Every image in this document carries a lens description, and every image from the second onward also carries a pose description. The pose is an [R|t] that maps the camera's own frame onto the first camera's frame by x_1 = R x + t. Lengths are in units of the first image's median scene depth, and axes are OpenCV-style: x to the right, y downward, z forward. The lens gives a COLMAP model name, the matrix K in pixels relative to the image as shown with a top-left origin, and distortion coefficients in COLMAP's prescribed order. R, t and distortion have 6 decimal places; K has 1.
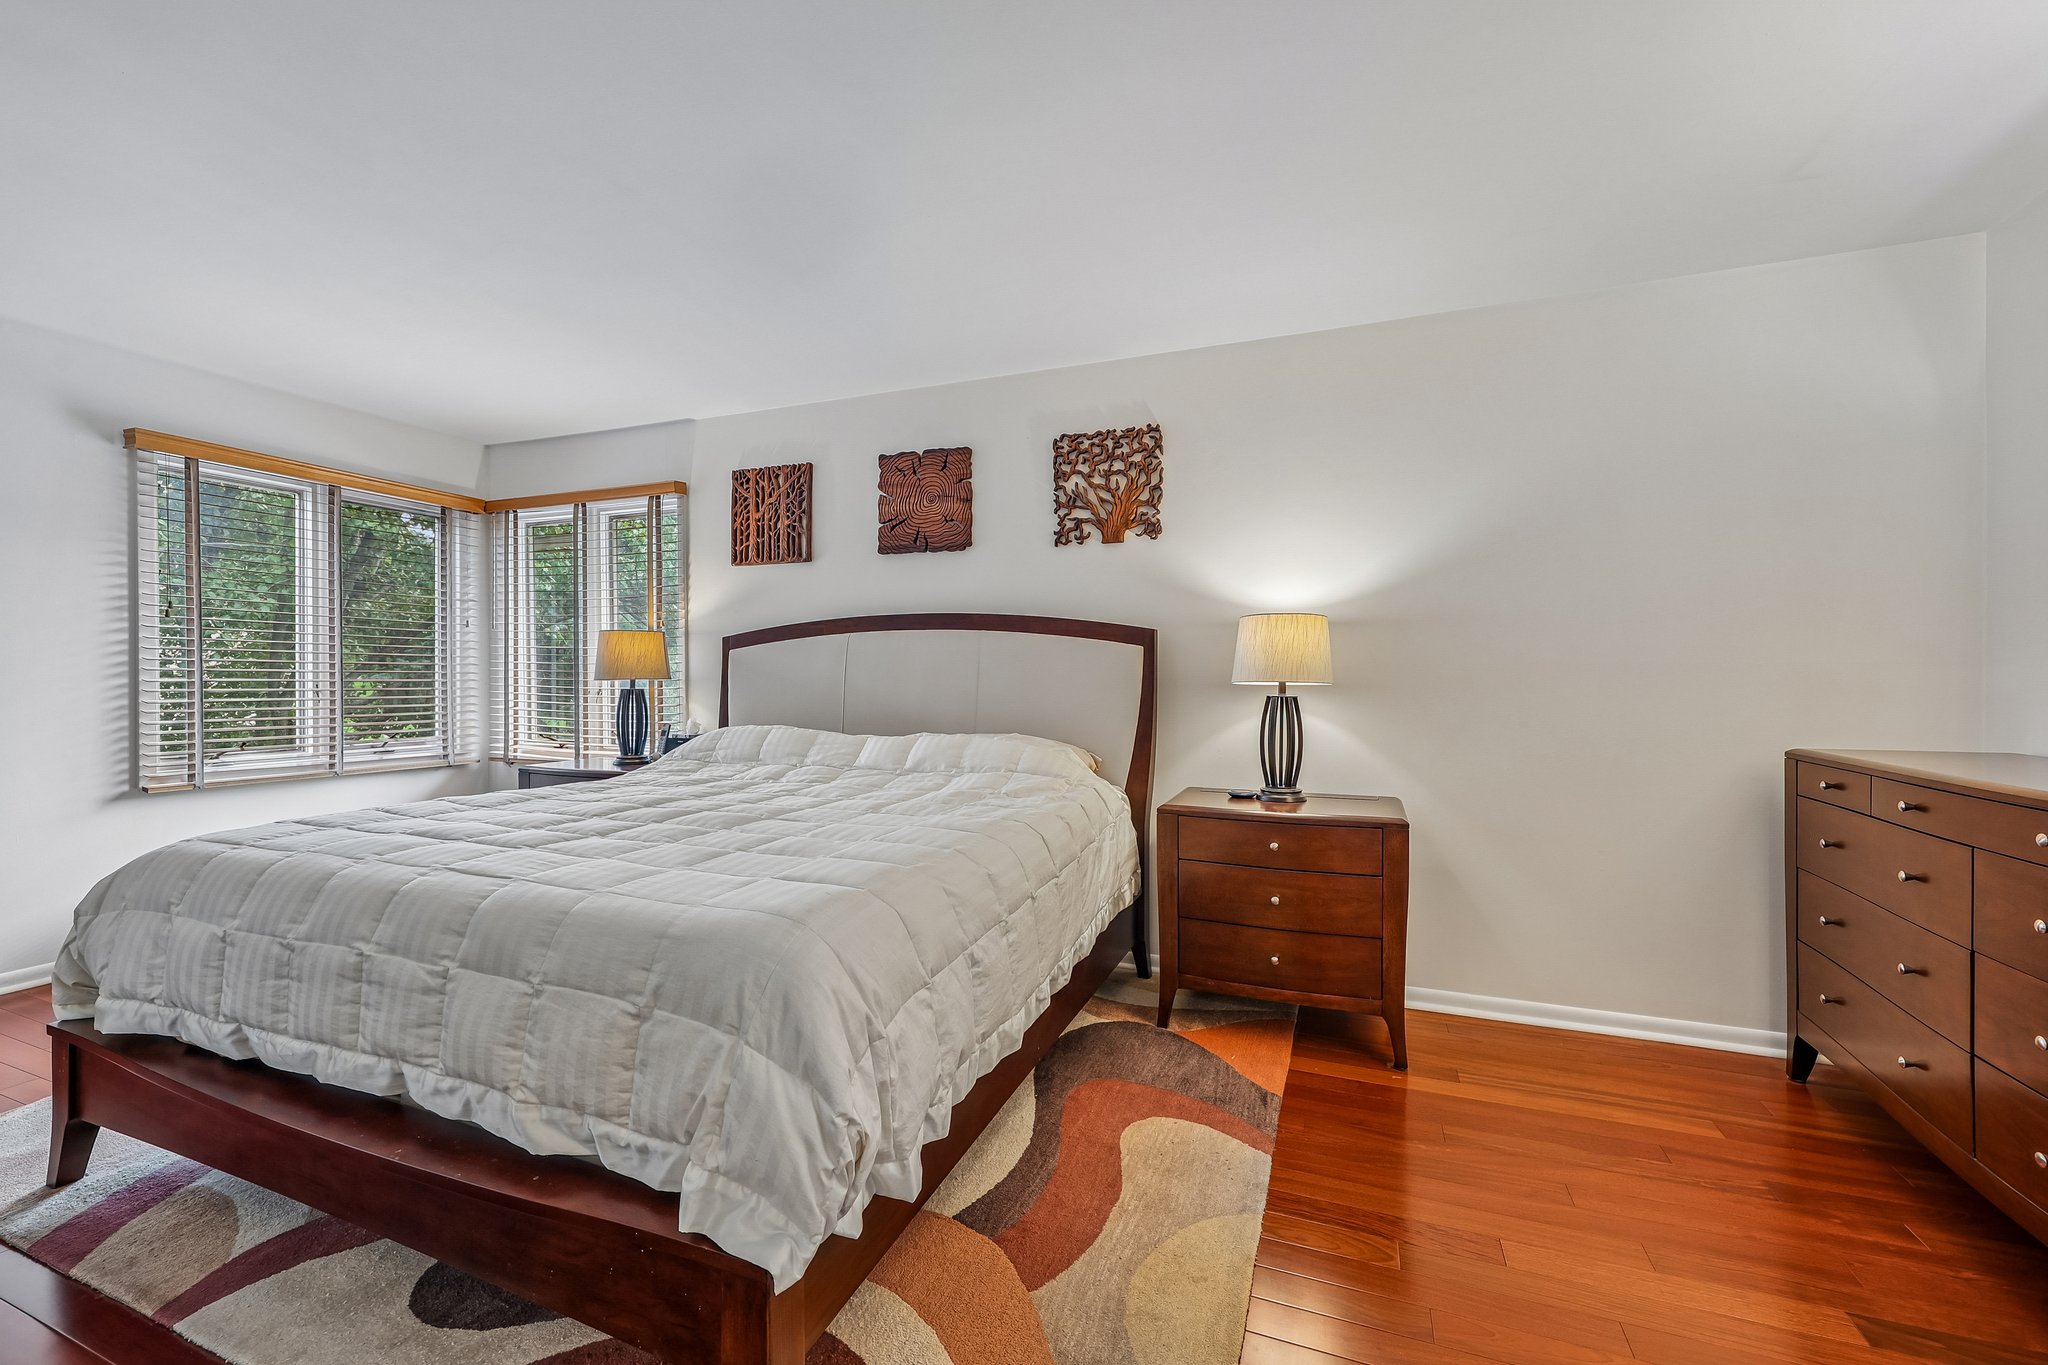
lens RADIAL K [[826.8, 0, 1024.0], [0, 826.8, 682.5], [0, 0, 1]] dist [0.002418, 0.000053]
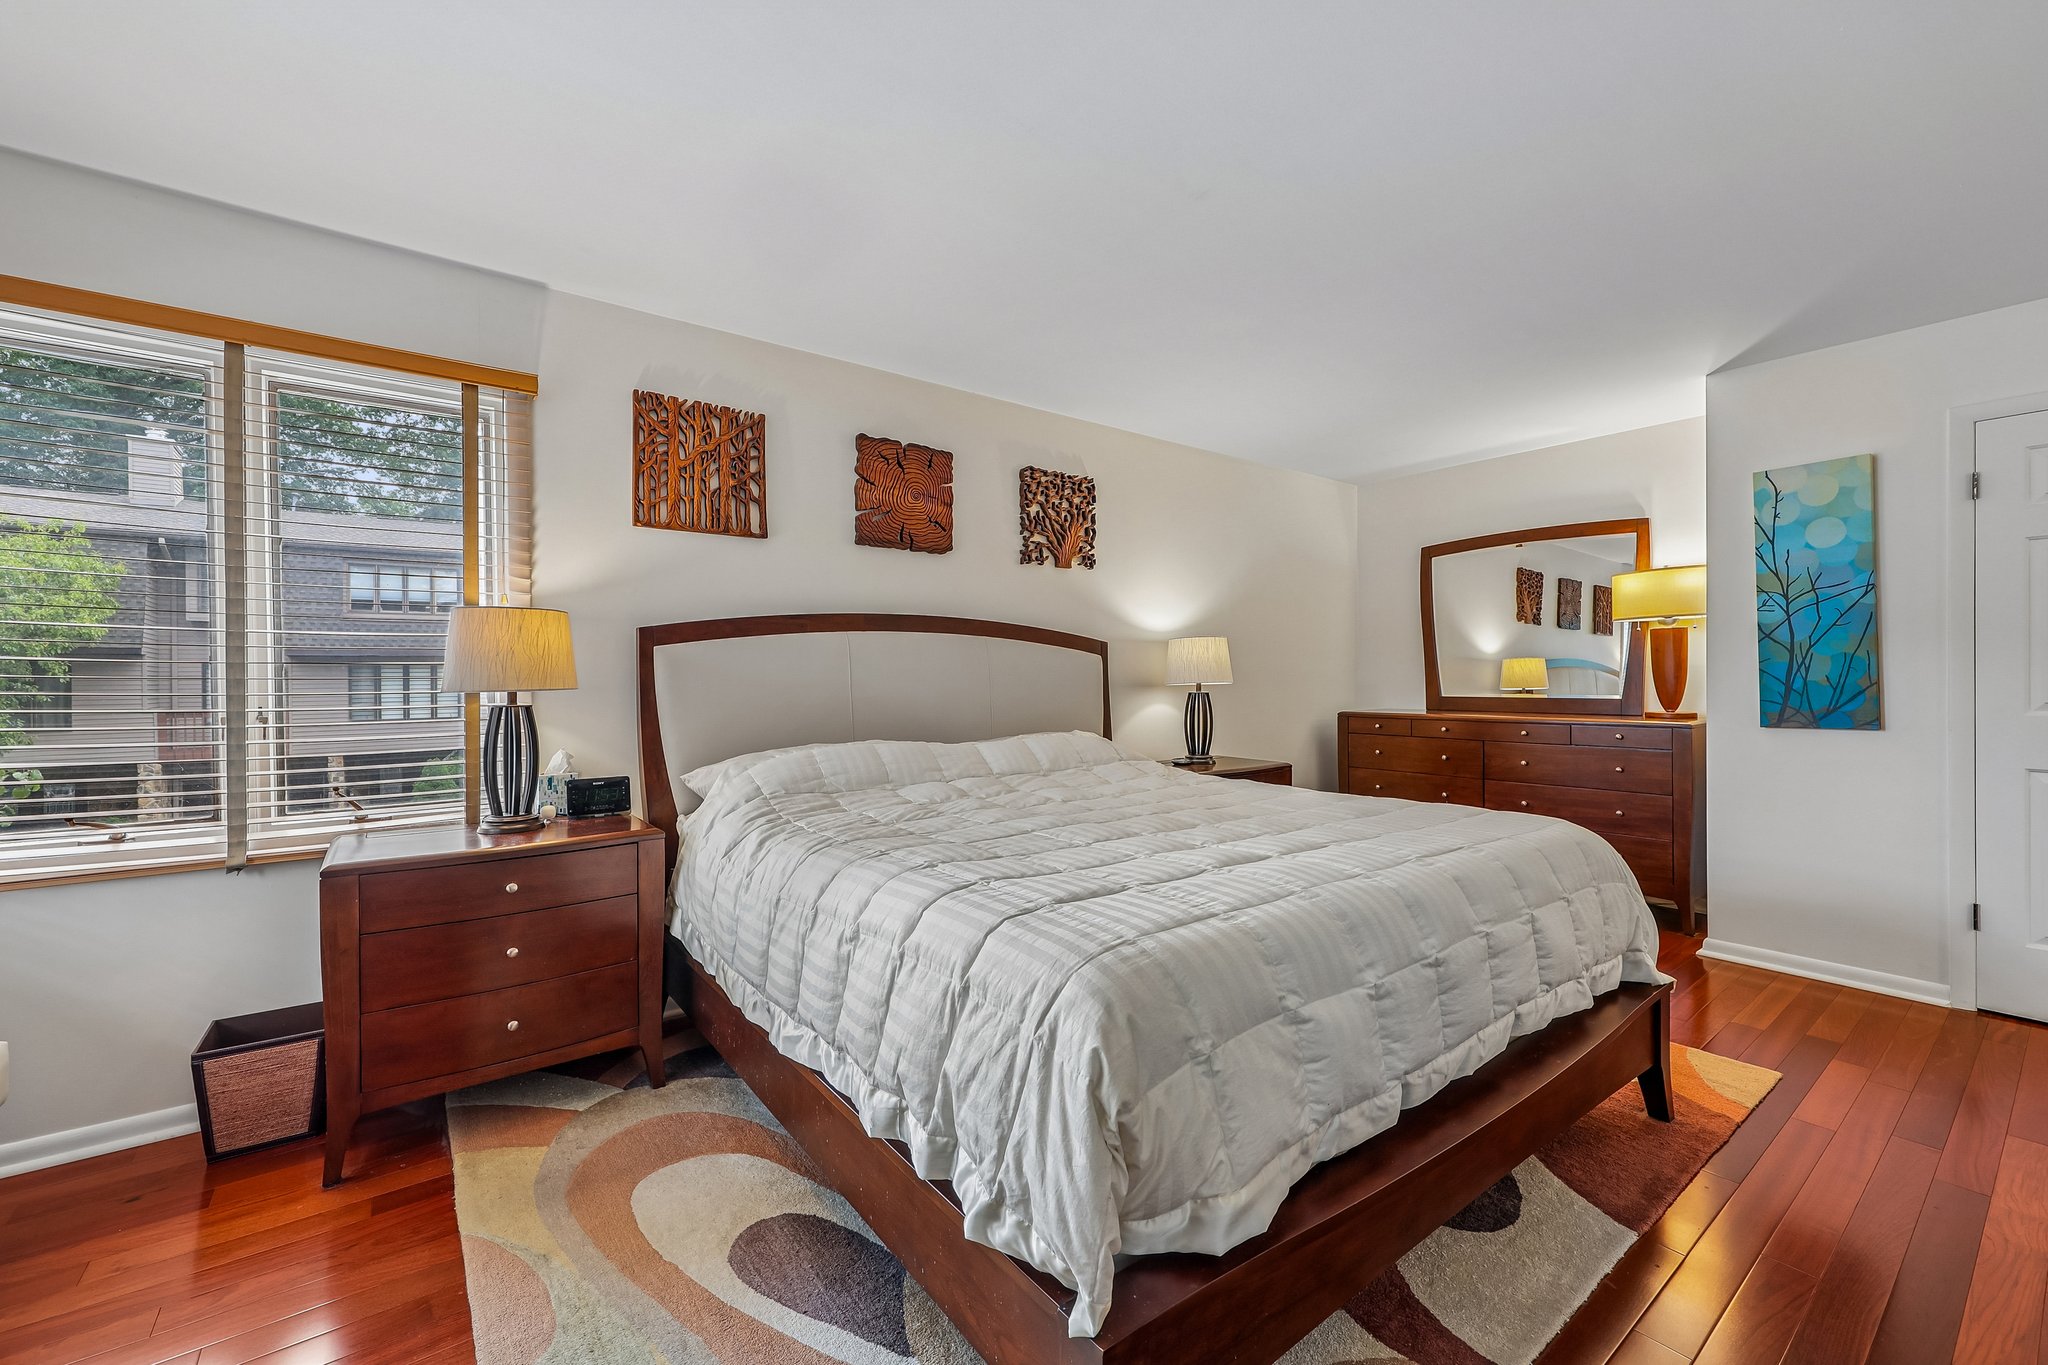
lens RADIAL K [[828.3, 0, 1022.3], [0, 828.3, 675.4], [0, 0, 1]] dist [0.002605, 0.000269]
pose [[0.517957, -0.001936, 0.855405, -0.875074], [0.012060, 0.999915, -0.005039, -0.007932], [-0.855322, 0.012926, 0.517936, 0.402964]]
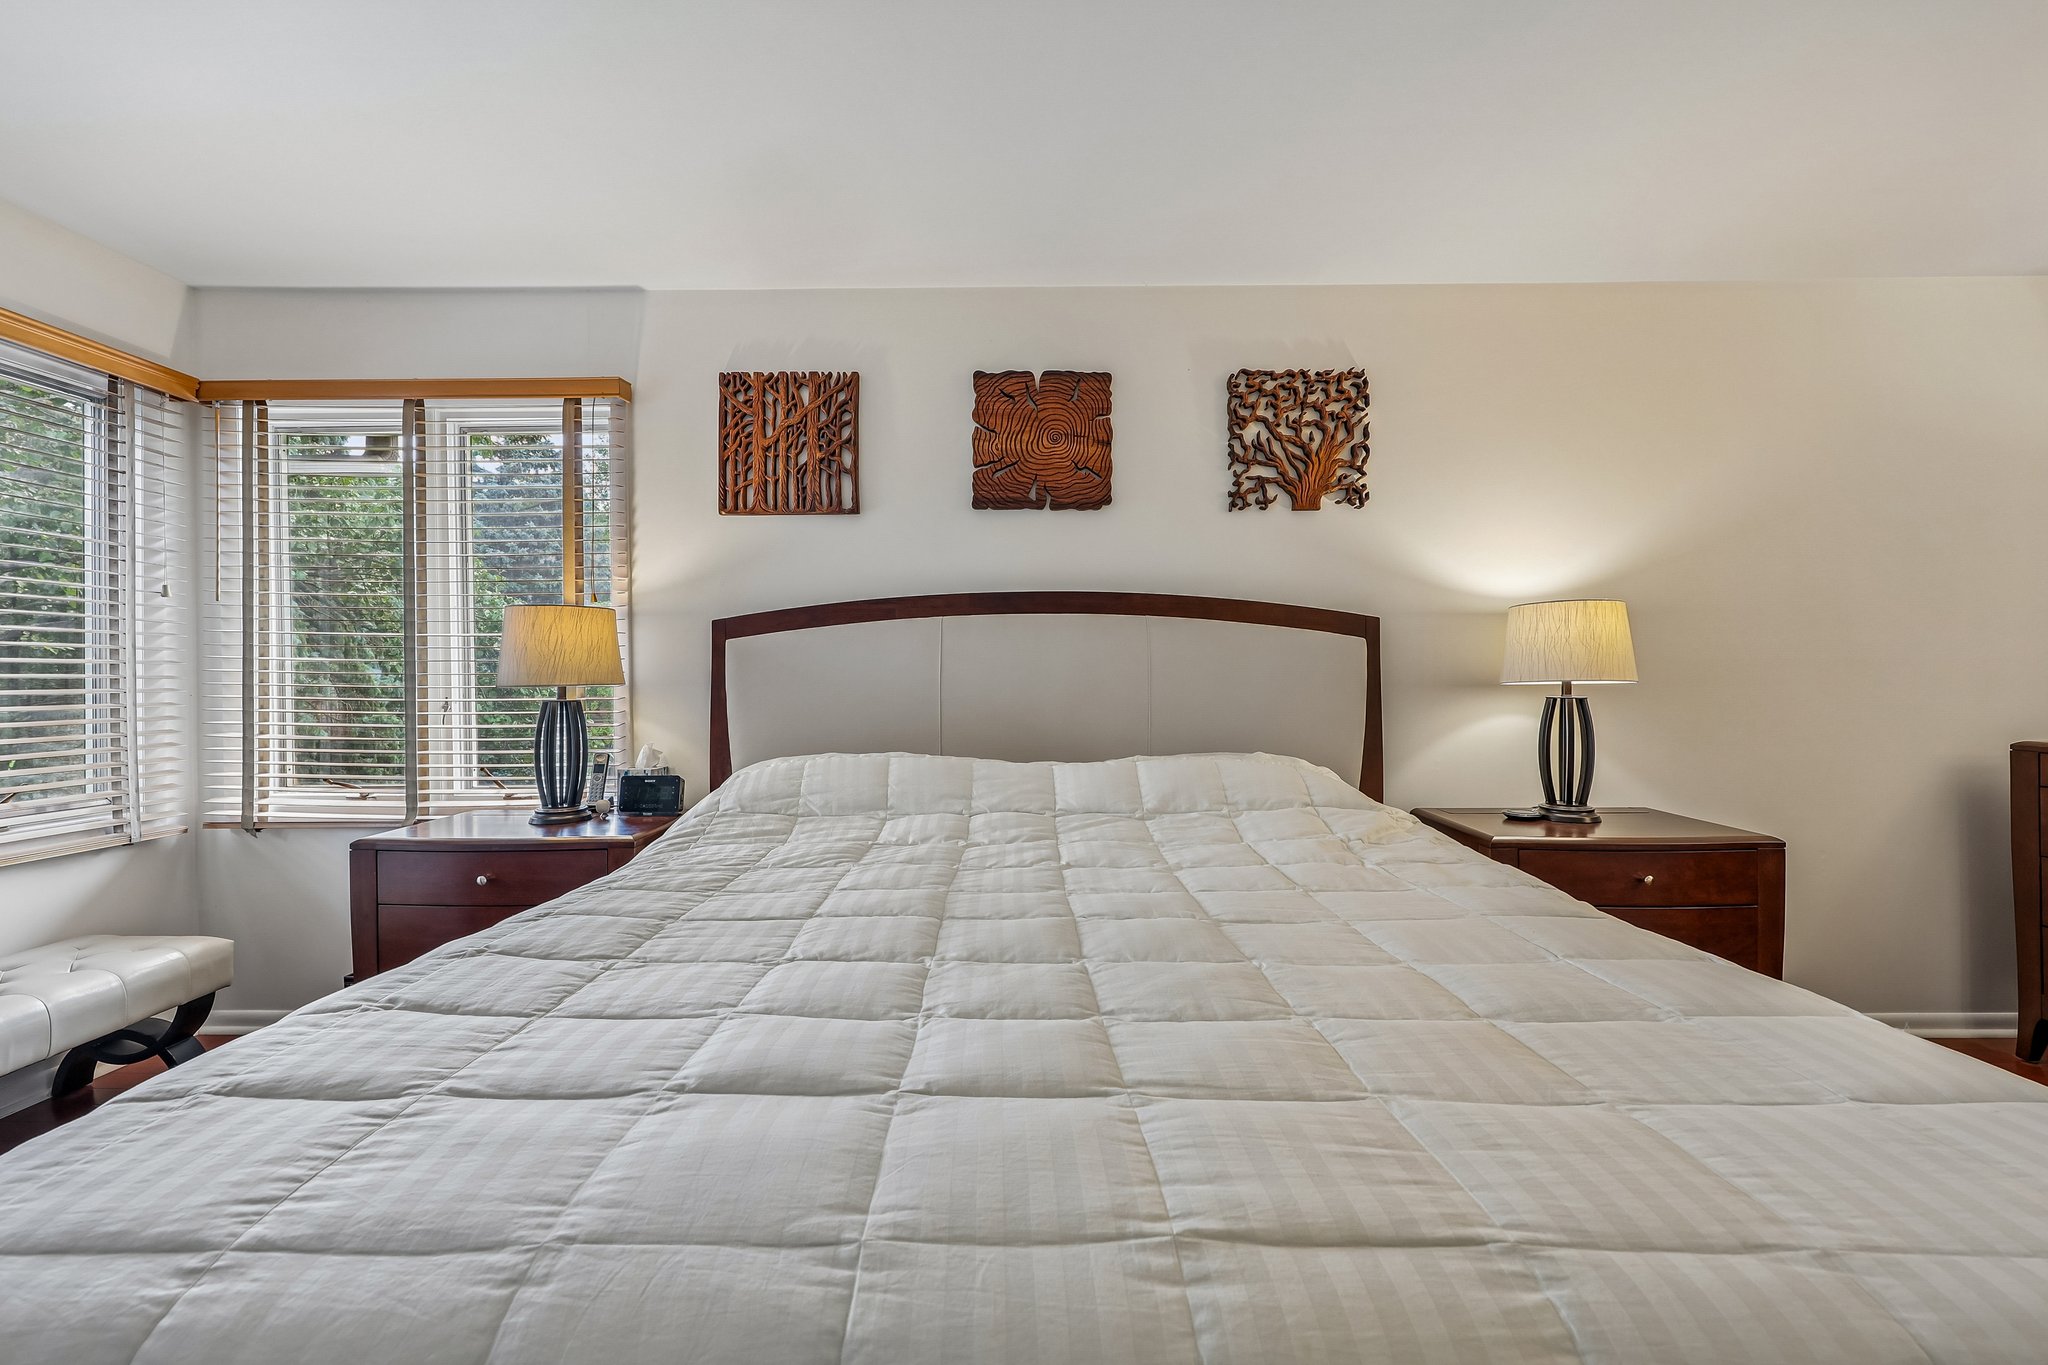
lens RADIAL K [[828.3, 0, 1022.3], [0, 828.3, 675.4], [0, 0, 1]] dist [0.002605, 0.000269]
pose [[0.933314, -0.006057, 0.359010, -0.409555], [0.009049, 0.999937, -0.006653, -0.004569], [-0.358947, 0.009459, 0.933310, 0.321499]]
